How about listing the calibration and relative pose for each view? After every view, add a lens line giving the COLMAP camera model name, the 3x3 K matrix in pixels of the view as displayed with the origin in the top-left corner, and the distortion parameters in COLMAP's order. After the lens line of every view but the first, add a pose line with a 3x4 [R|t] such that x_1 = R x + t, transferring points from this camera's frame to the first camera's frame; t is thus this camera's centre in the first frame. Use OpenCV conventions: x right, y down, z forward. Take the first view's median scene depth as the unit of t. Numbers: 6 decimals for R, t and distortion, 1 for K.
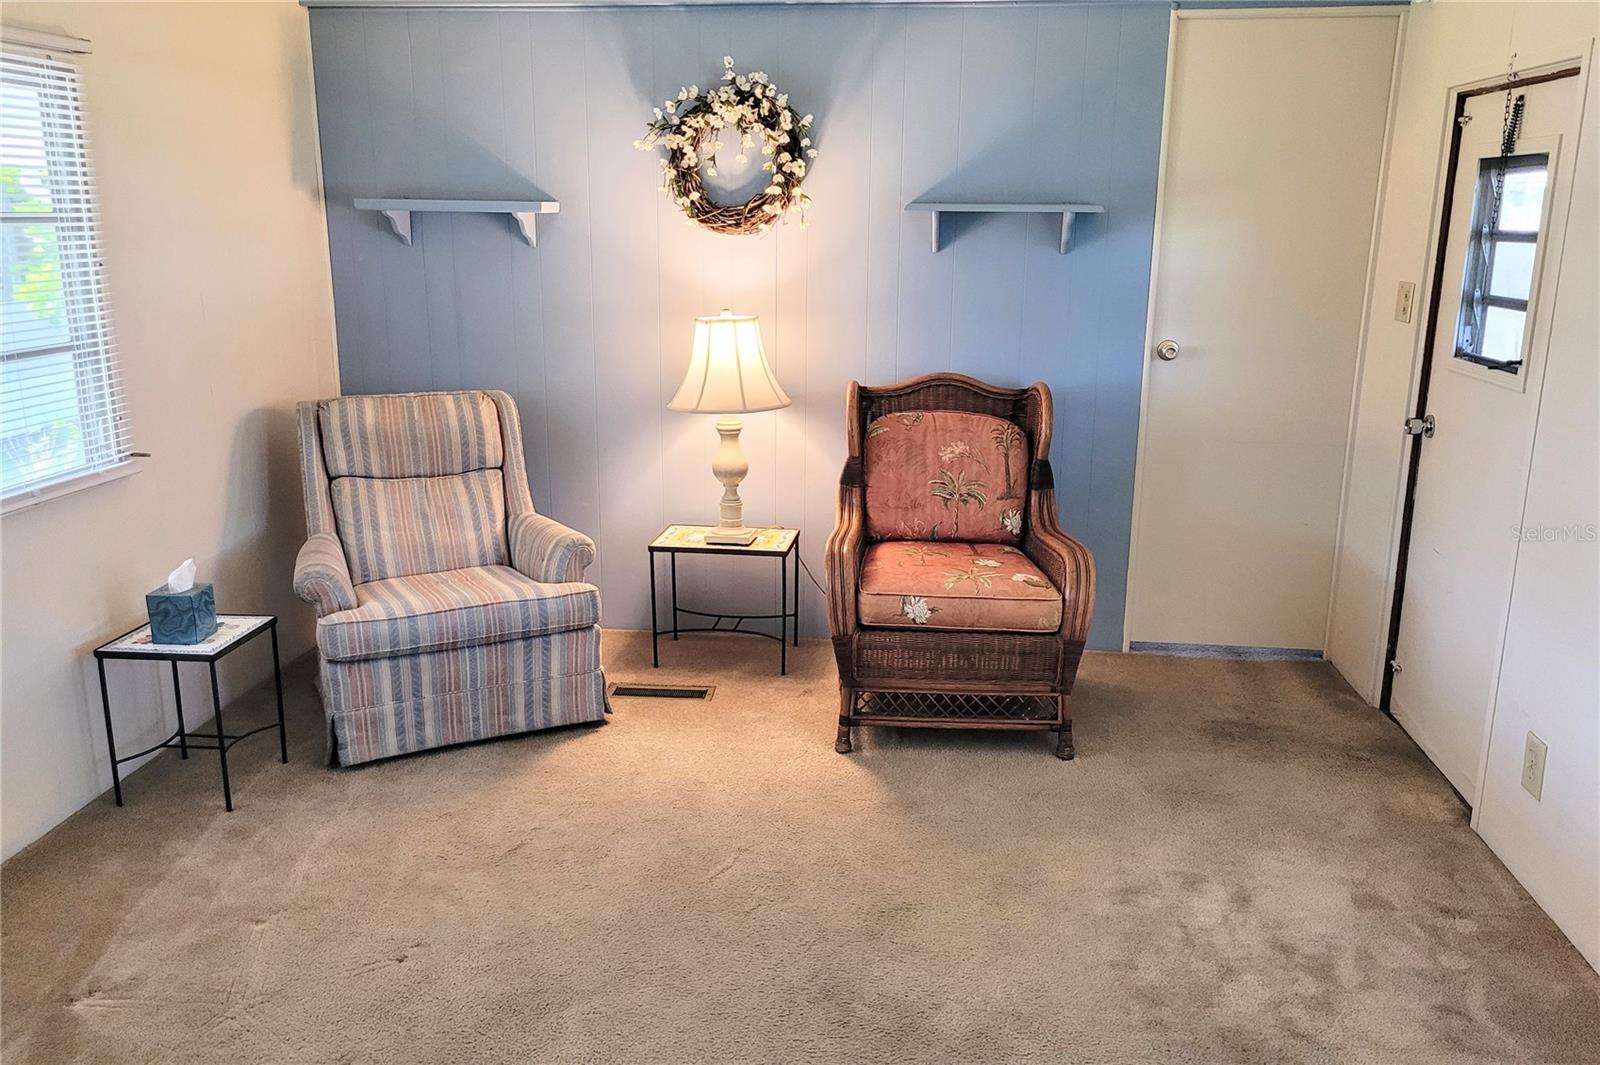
lens RADIAL K [[1287.9, 0, 795.2], [0, 1287.9, 524.3], [0, 0, 1]] dist [0.034249, -0.001358]
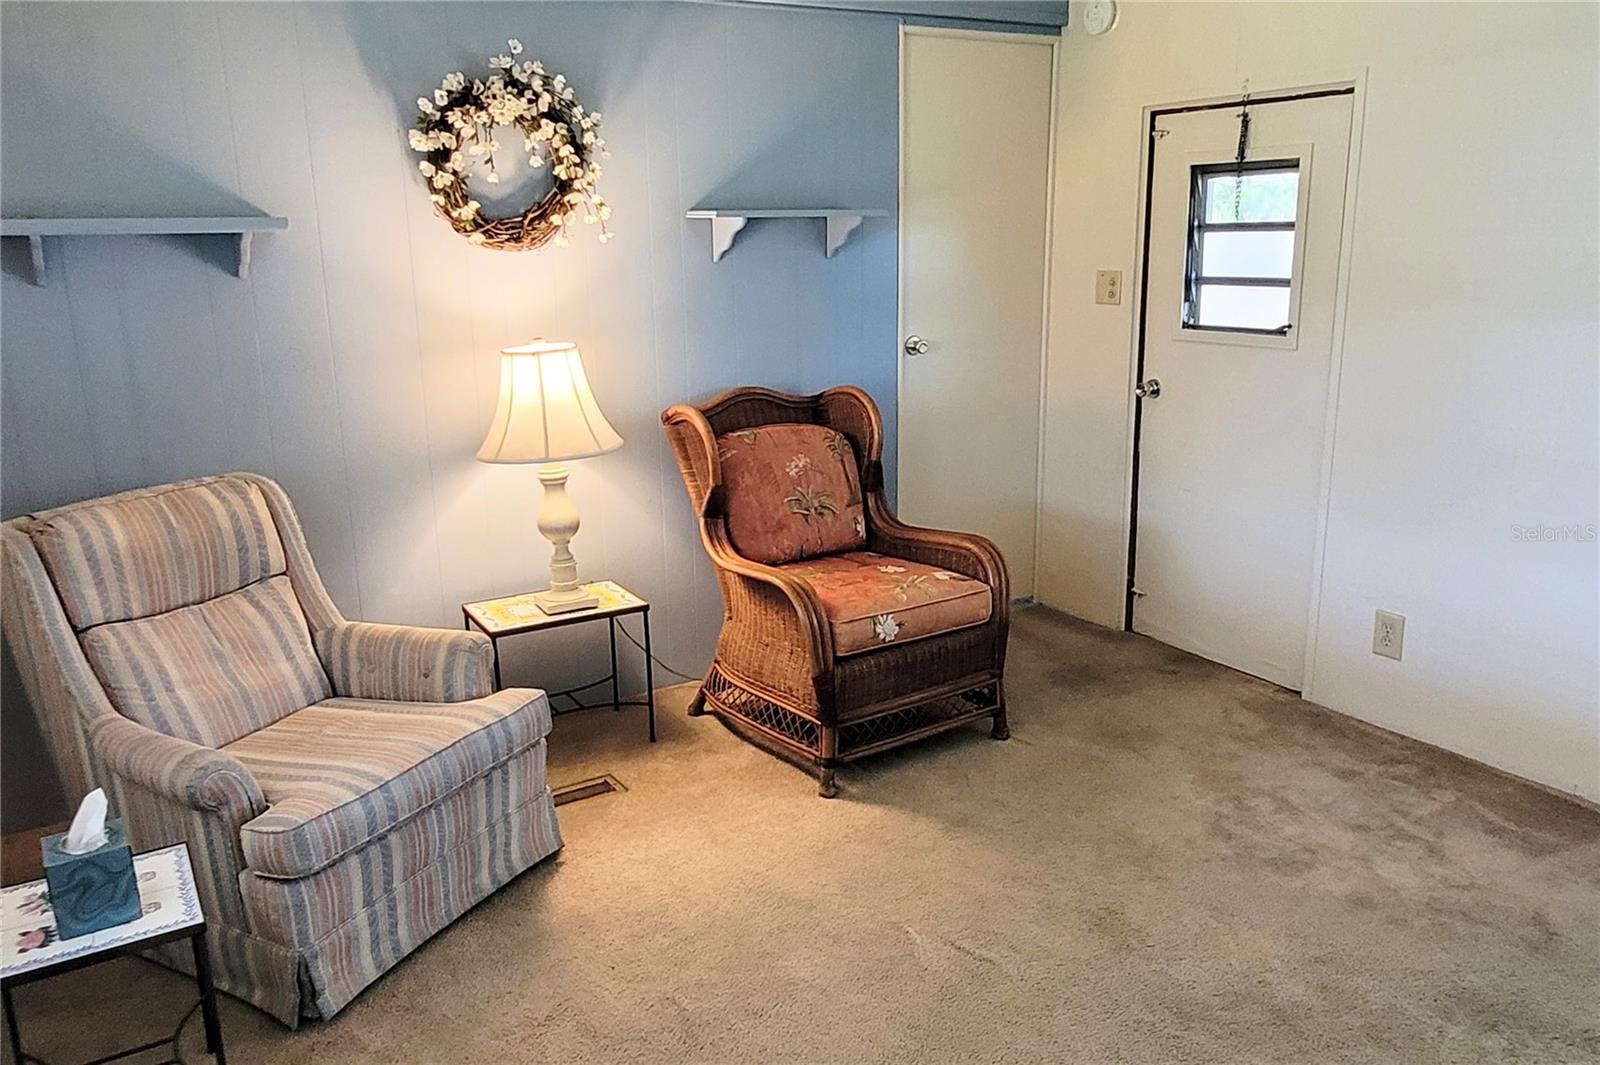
lens RADIAL K [[1250.5, 0, 804.0], [0, 1250.5, 532.6], [0, 0, 1]] dist [0.004491, 0.013489]
pose [[0.788857, -0.169287, 0.590802, -0.439727], [0.170058, 0.983906, 0.054859, -0.058369], [-0.590580, 0.057195, 0.804949, 0.249439]]
